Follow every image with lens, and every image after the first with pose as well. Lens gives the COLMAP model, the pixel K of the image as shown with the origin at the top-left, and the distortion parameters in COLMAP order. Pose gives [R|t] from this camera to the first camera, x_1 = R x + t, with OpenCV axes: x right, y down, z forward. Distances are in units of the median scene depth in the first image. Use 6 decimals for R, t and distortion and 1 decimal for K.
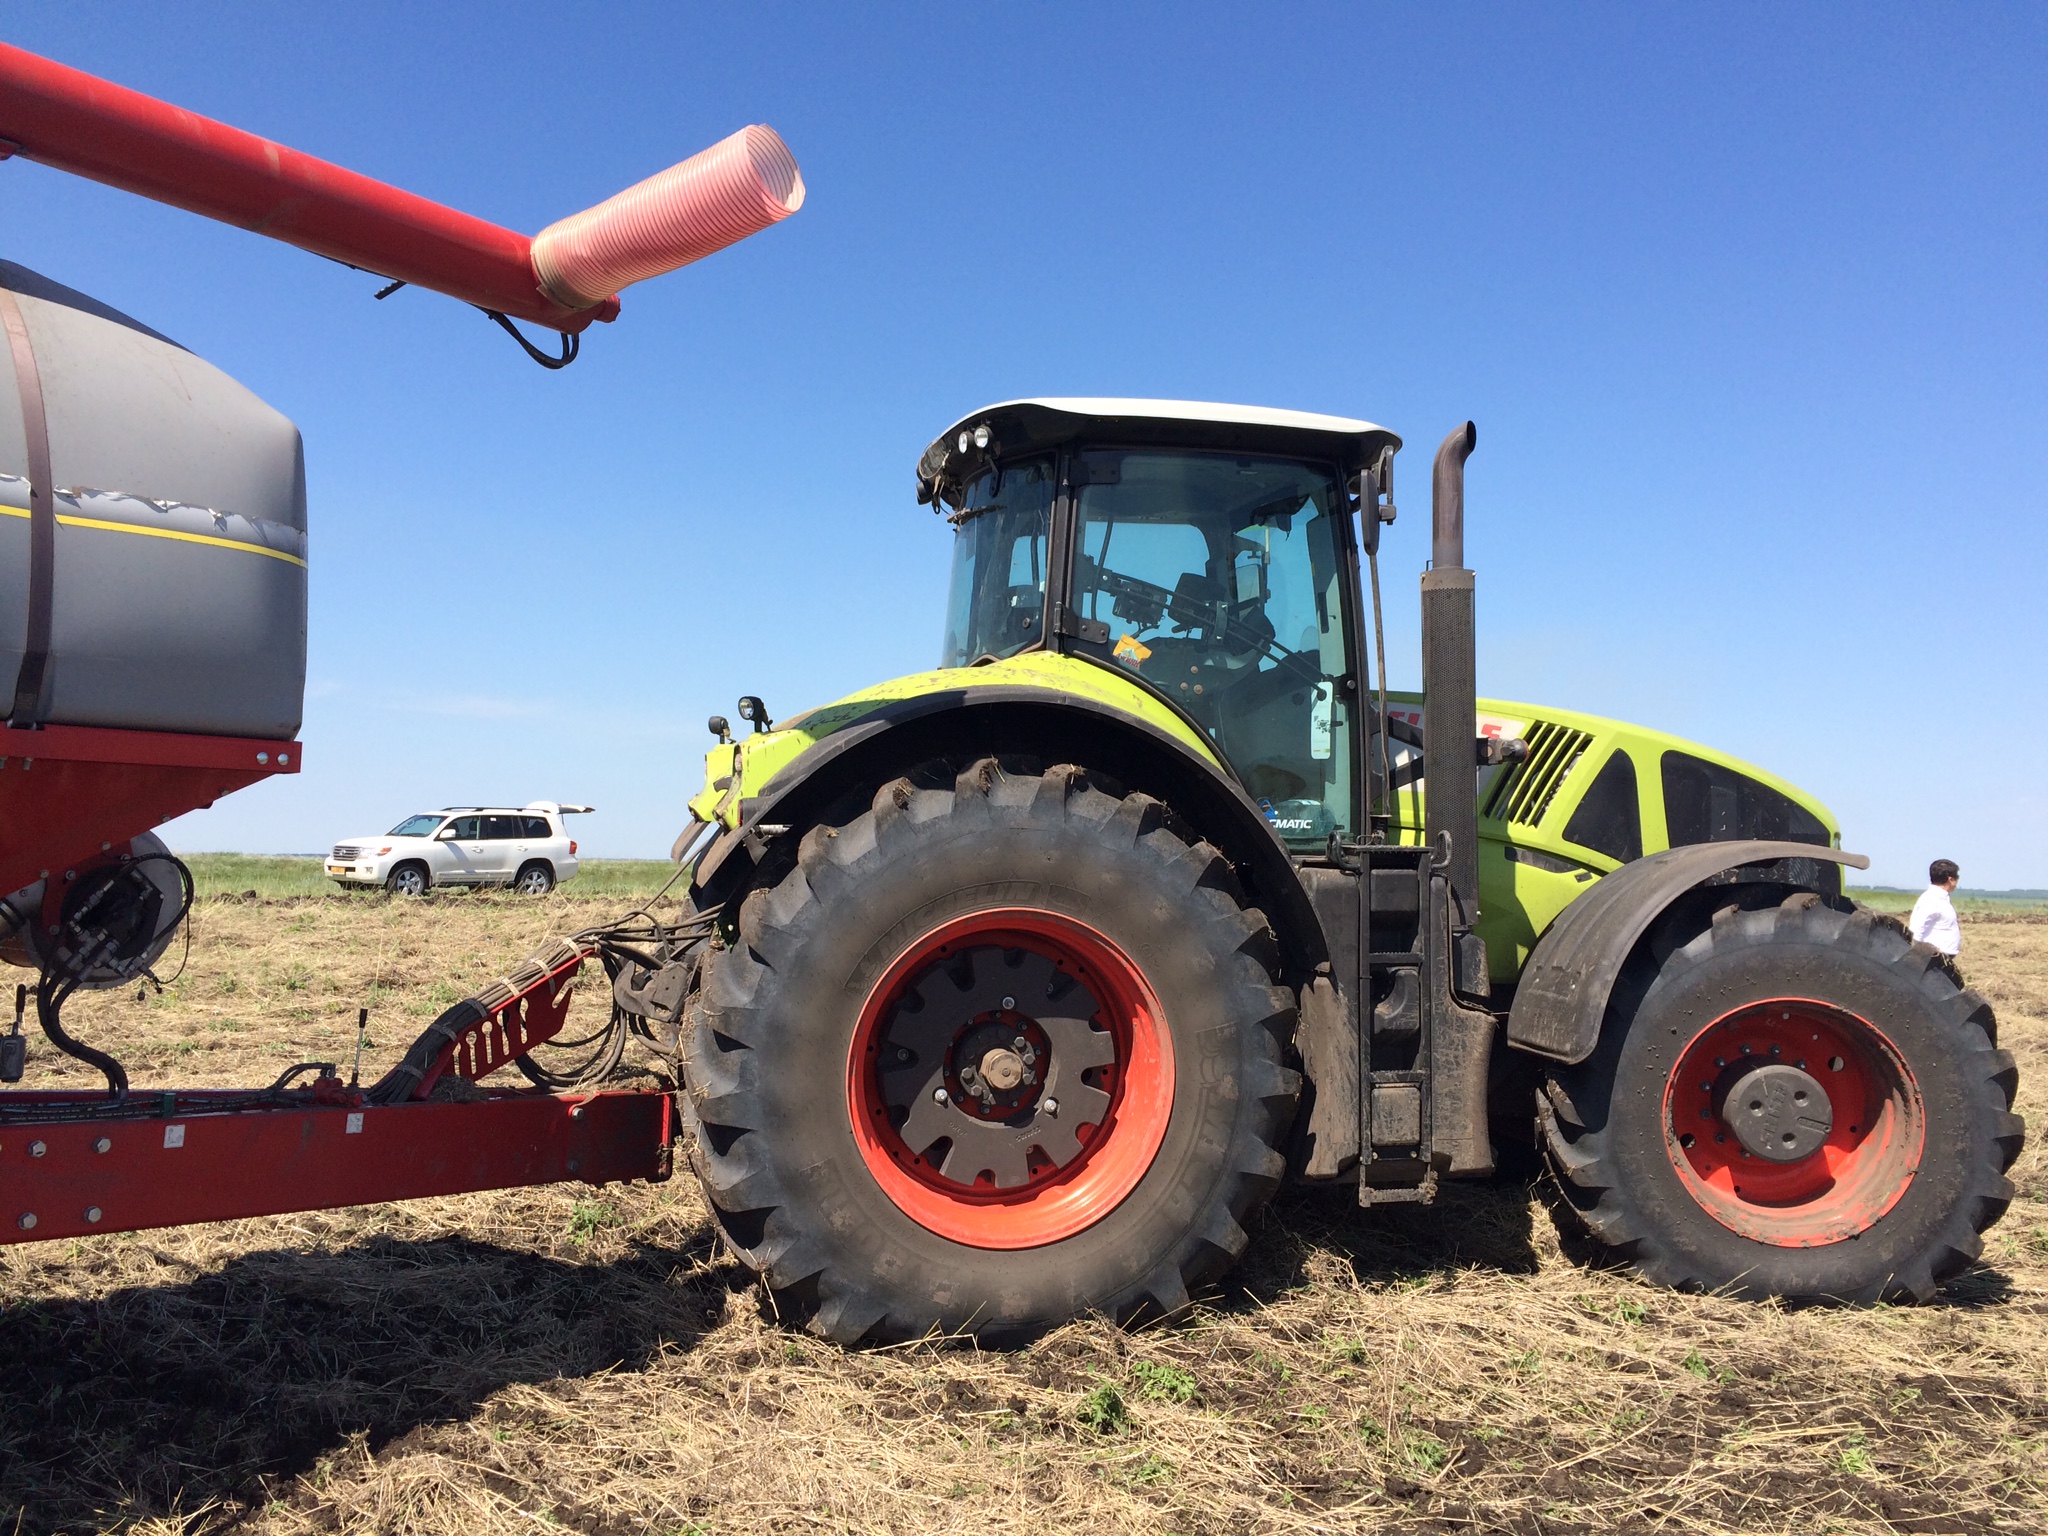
lens RADIAL K [[1712.8, 0, 1021.4], [0, 1712.8, 733.5], [0, 0, 1]] dist [0.033511, -0.000500]
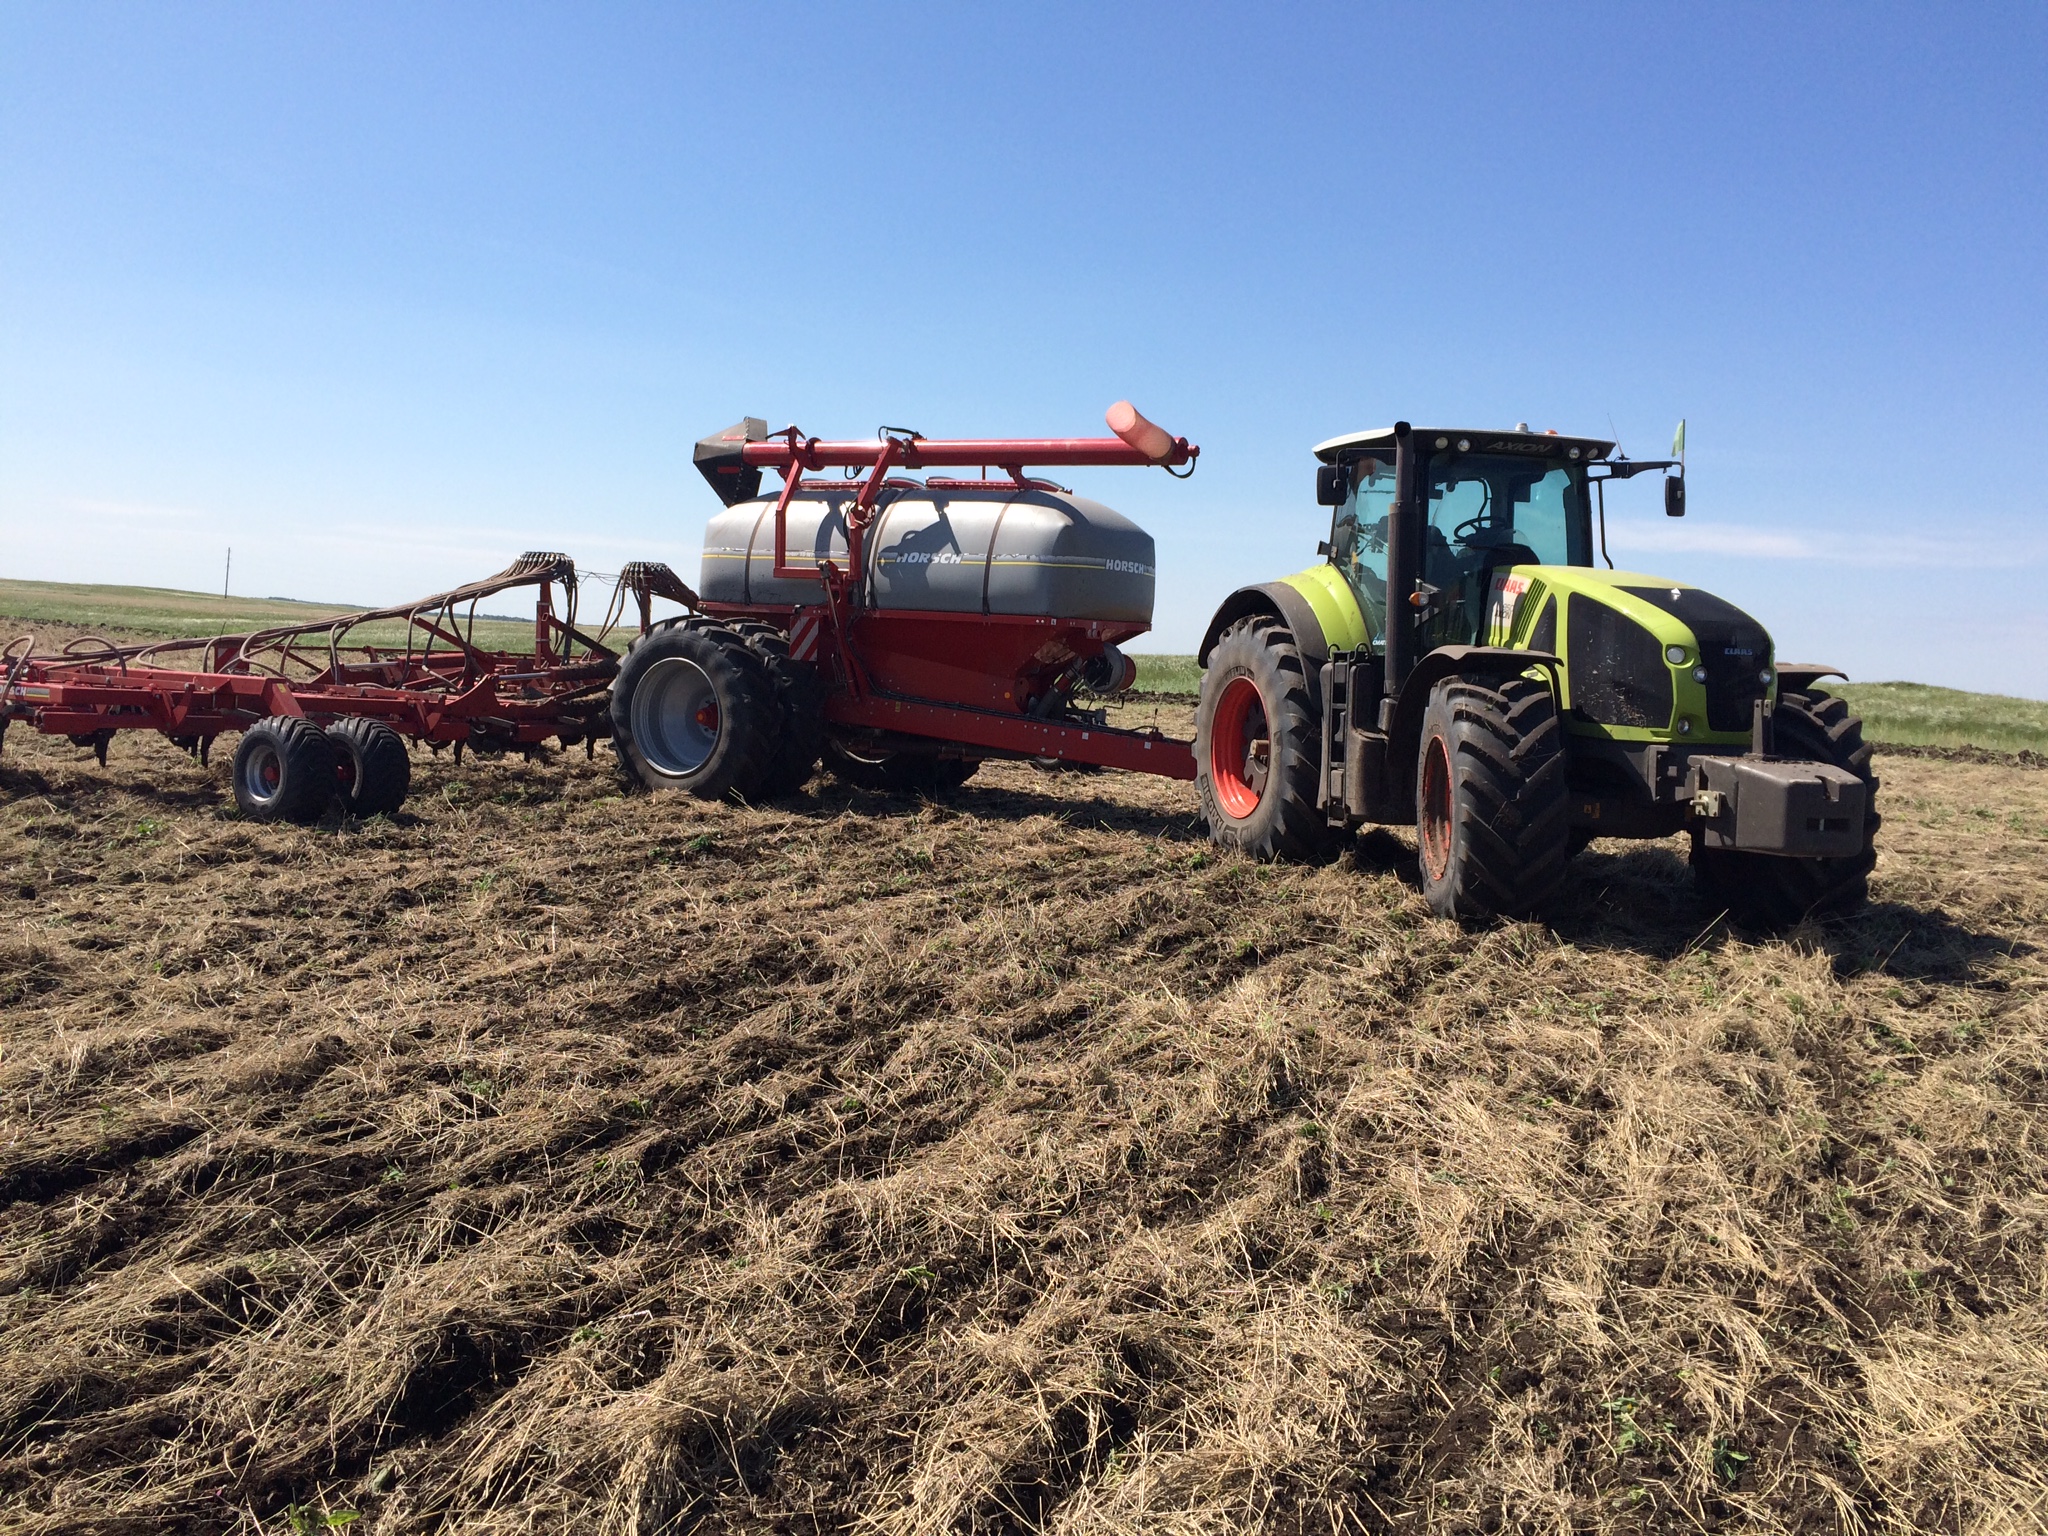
lens RADIAL K [[1712.8, 0, 1021.4], [0, 1712.8, 733.5], [0, 0, 1]] dist [0.033511, -0.000500]
pose [[0.079372, 0.026534, -0.996492, 2.208699], [0.007680, 0.999600, 0.027229, 0.106636], [0.996815, -0.009815, 0.079137, 0.475449]]
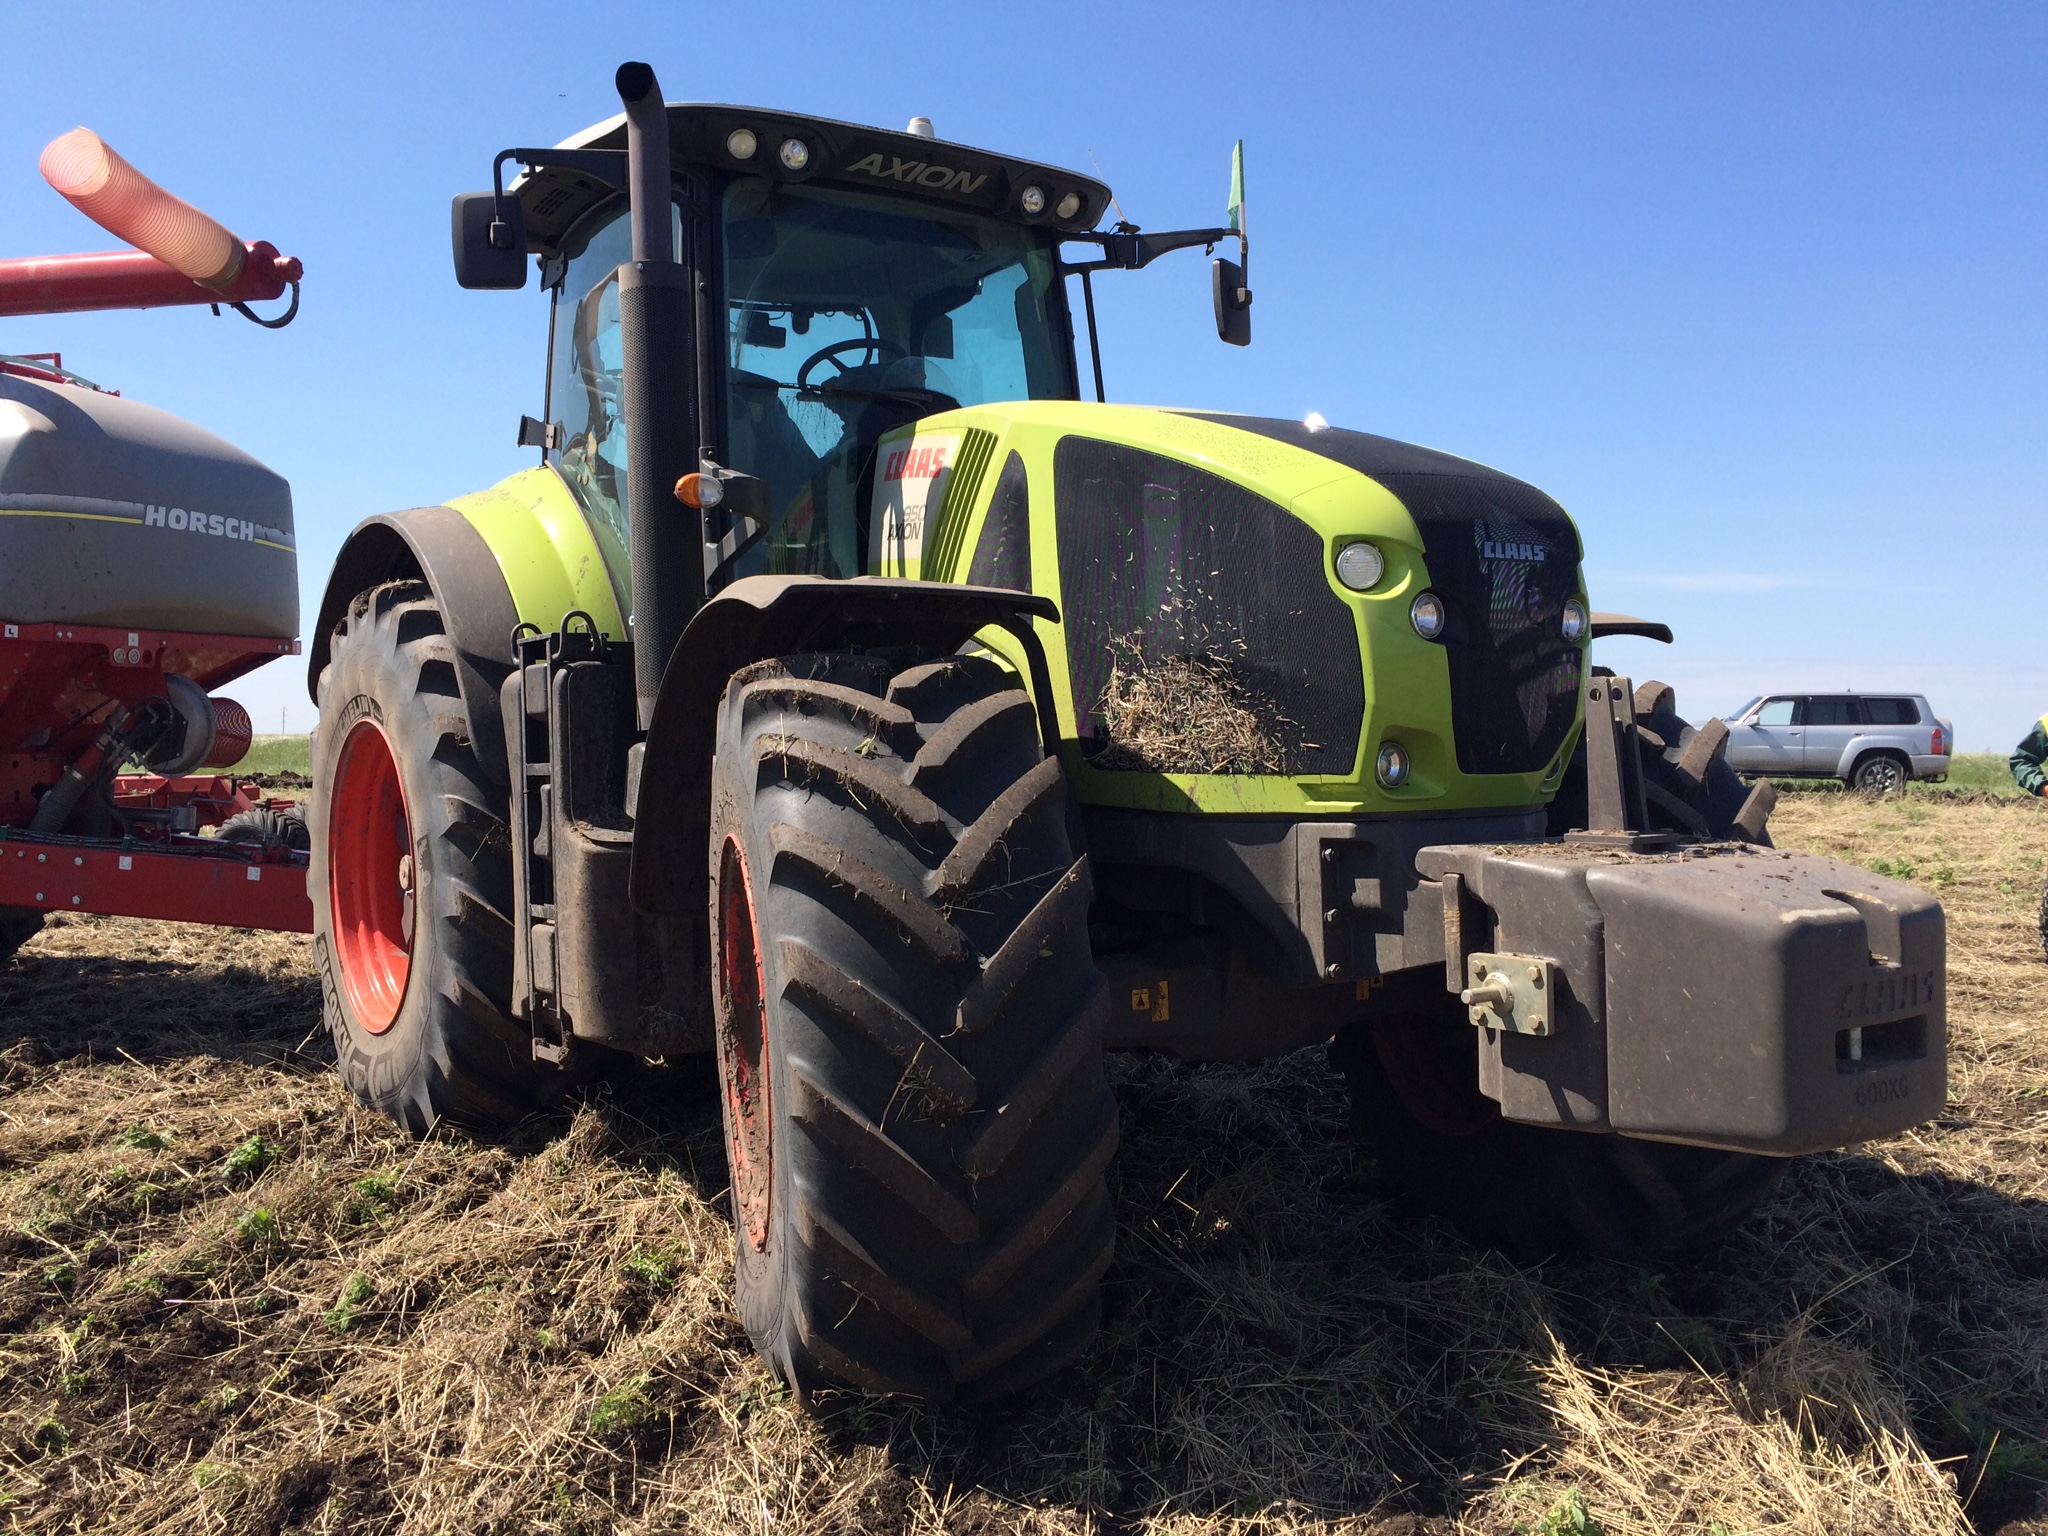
lens RADIAL K [[1712.8, 0, 1021.4], [0, 1712.8, 733.5], [0, 0, 1]] dist [0.033511, -0.000500]
pose [[0.381895, -0.028599, -0.923763, 1.082094], [0.064143, 0.997931, -0.004377, 0.133705], [0.921977, -0.057582, 0.382939, 0.908307]]
